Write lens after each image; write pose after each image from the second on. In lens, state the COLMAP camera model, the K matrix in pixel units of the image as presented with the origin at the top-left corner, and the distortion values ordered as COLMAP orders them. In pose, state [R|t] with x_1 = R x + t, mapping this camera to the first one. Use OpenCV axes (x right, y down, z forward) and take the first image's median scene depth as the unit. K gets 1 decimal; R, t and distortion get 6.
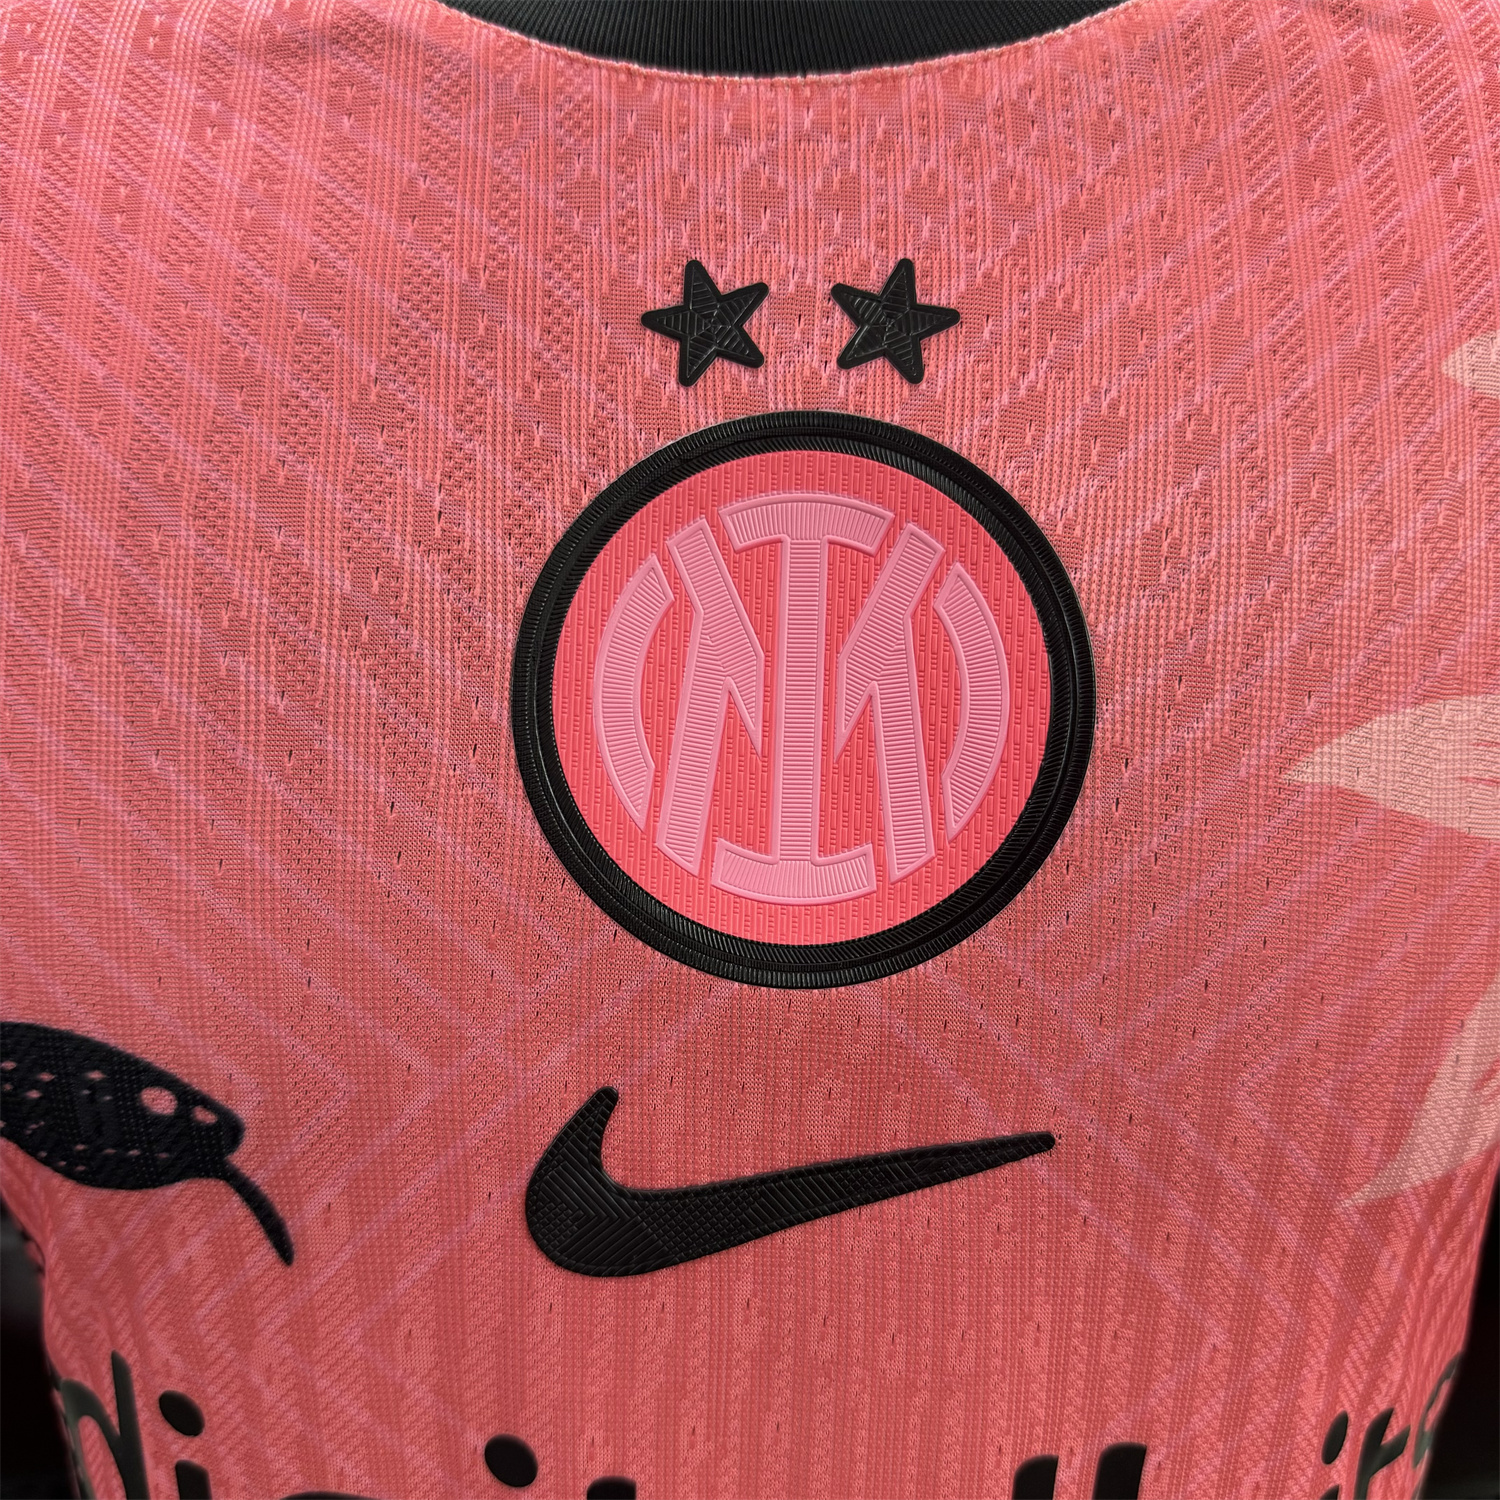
lens RADIAL K [[1475.9, 0, 750.0], [0, 1475.9, 750.0], [0, 0, 1]] dist [0.045139, -0.152331]
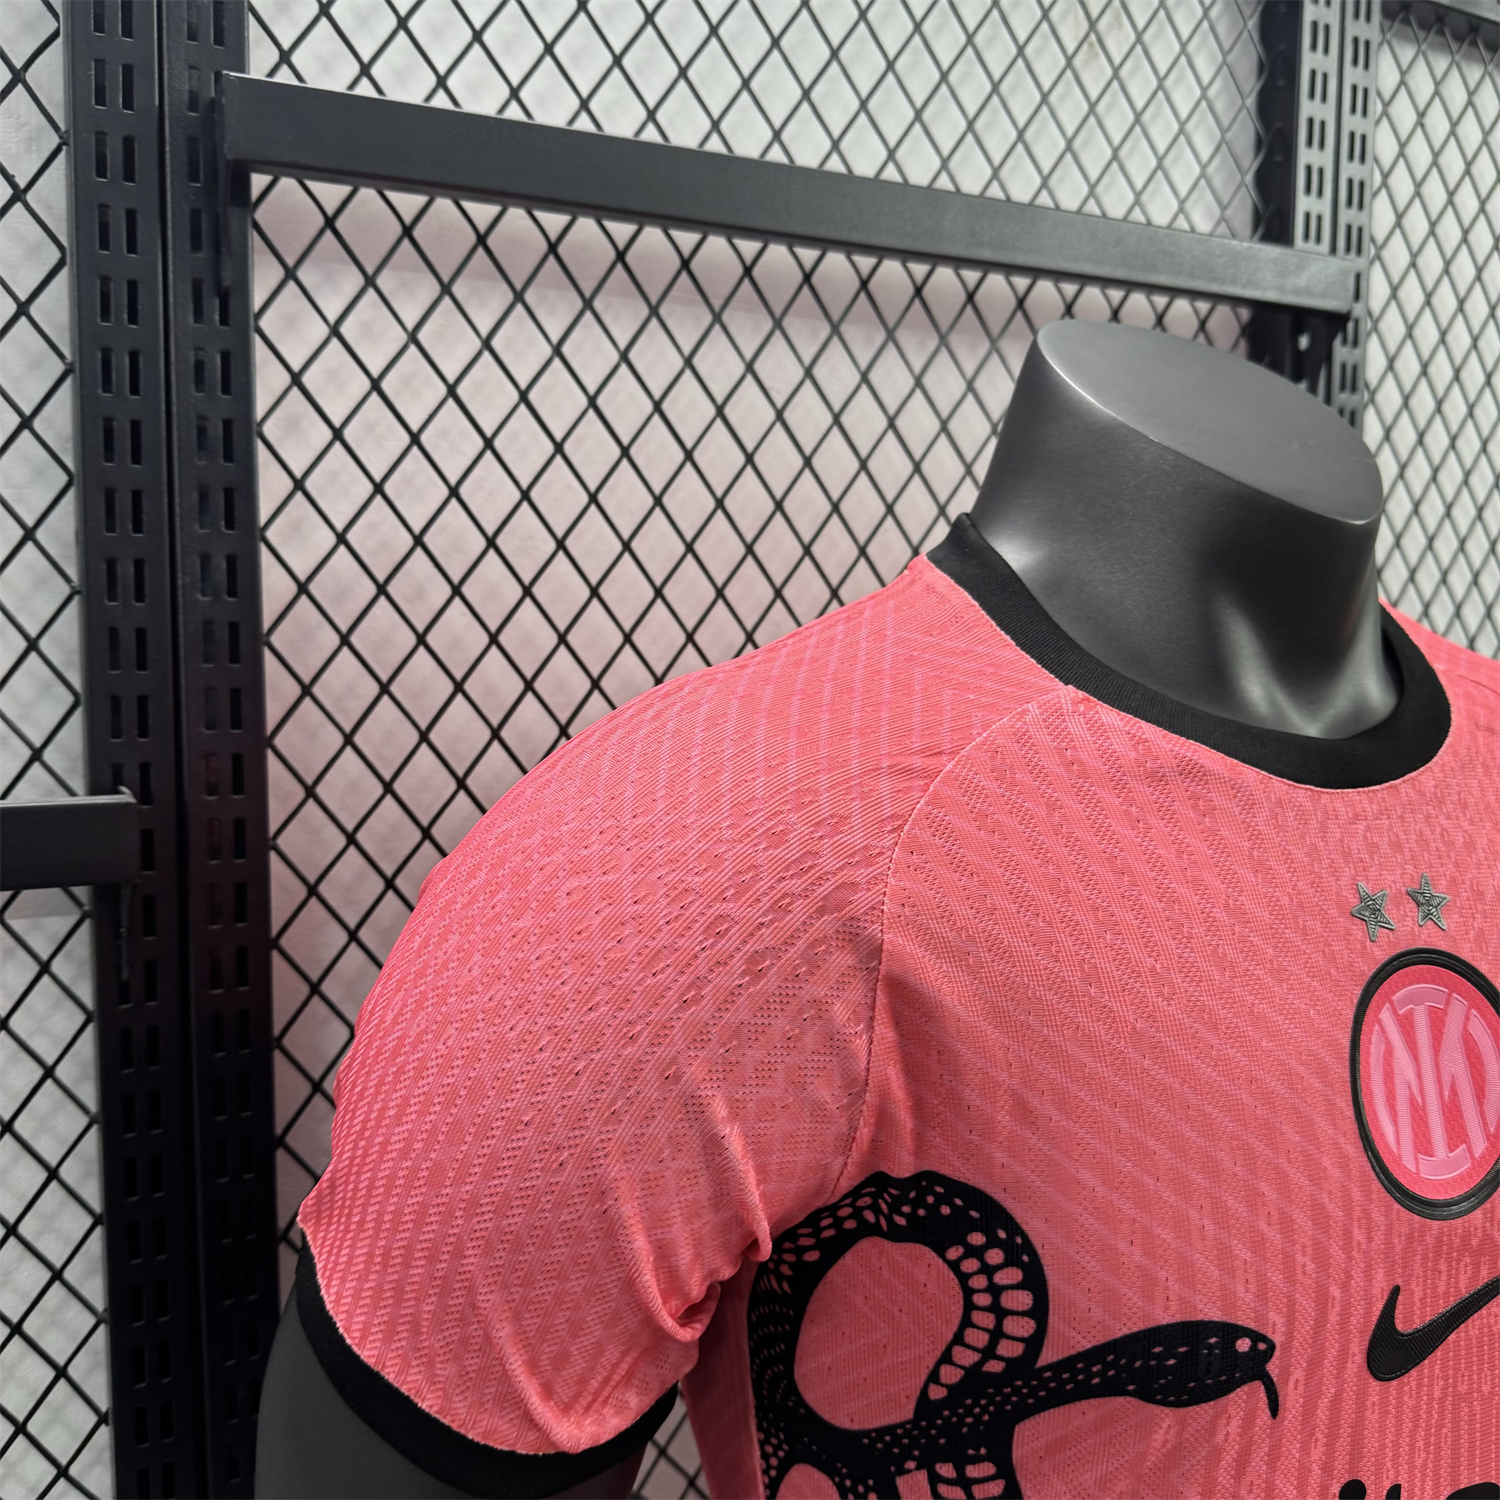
lens RADIAL K [[1475.9, 0, 750.0], [0, 1475.9, 750.0], [0, 0, 1]] dist [0.045139, -0.152331]
pose [[0.877302, -0.046634, 0.477667, -1.832099], [0.112178, 0.987624, -0.109610, -0.384435], [-0.466644, 0.149745, 0.871676, -0.481671]]
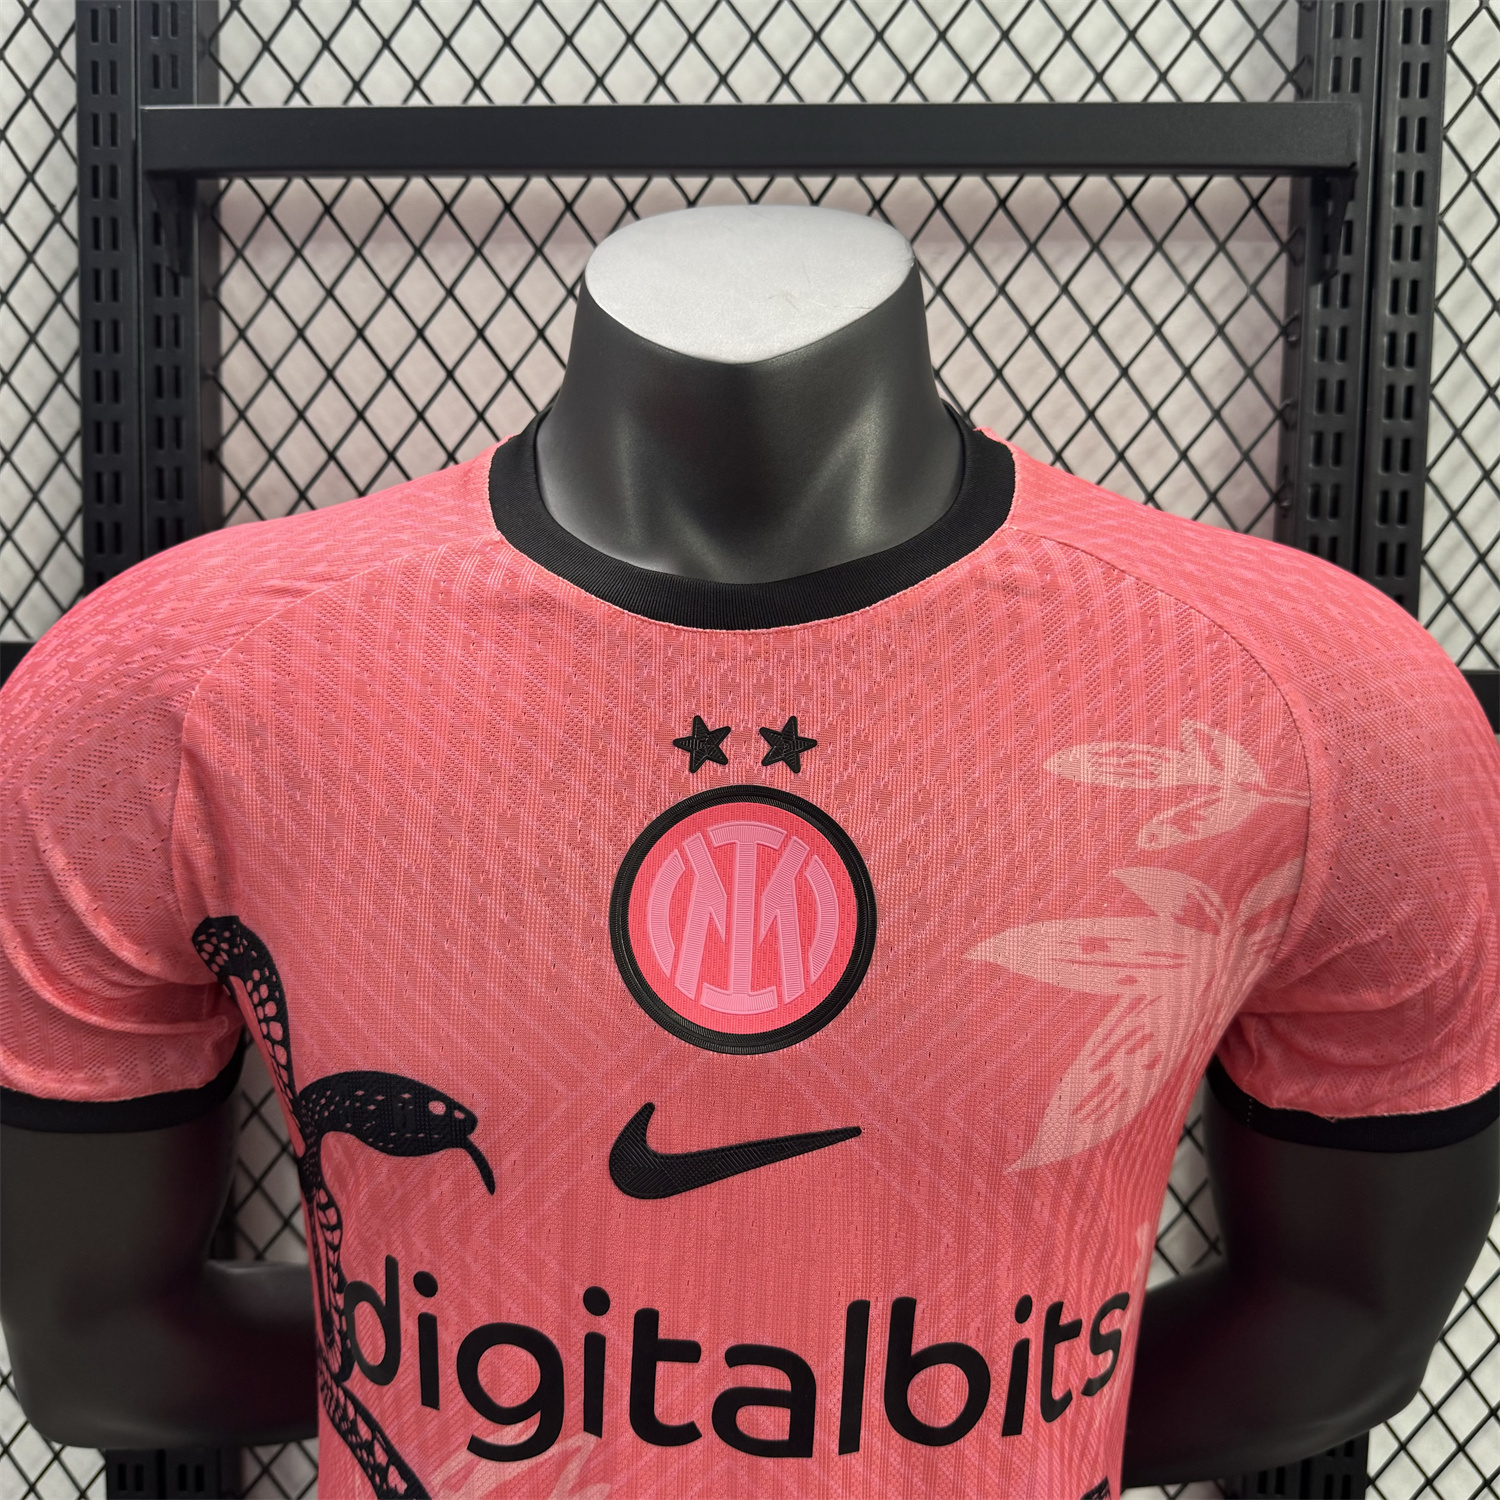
lens RADIAL K [[1369.6, 0, 750.0], [0, 1369.6, 750.0], [0, 0, 1]] dist [0.141635, -0.281779]
pose [[0.999836, 0.008269, -0.016095, 0.073954], [-0.010328, 0.991150, -0.132344, -0.011208], [0.014858, 0.132489, 0.991073, -1.015486]]
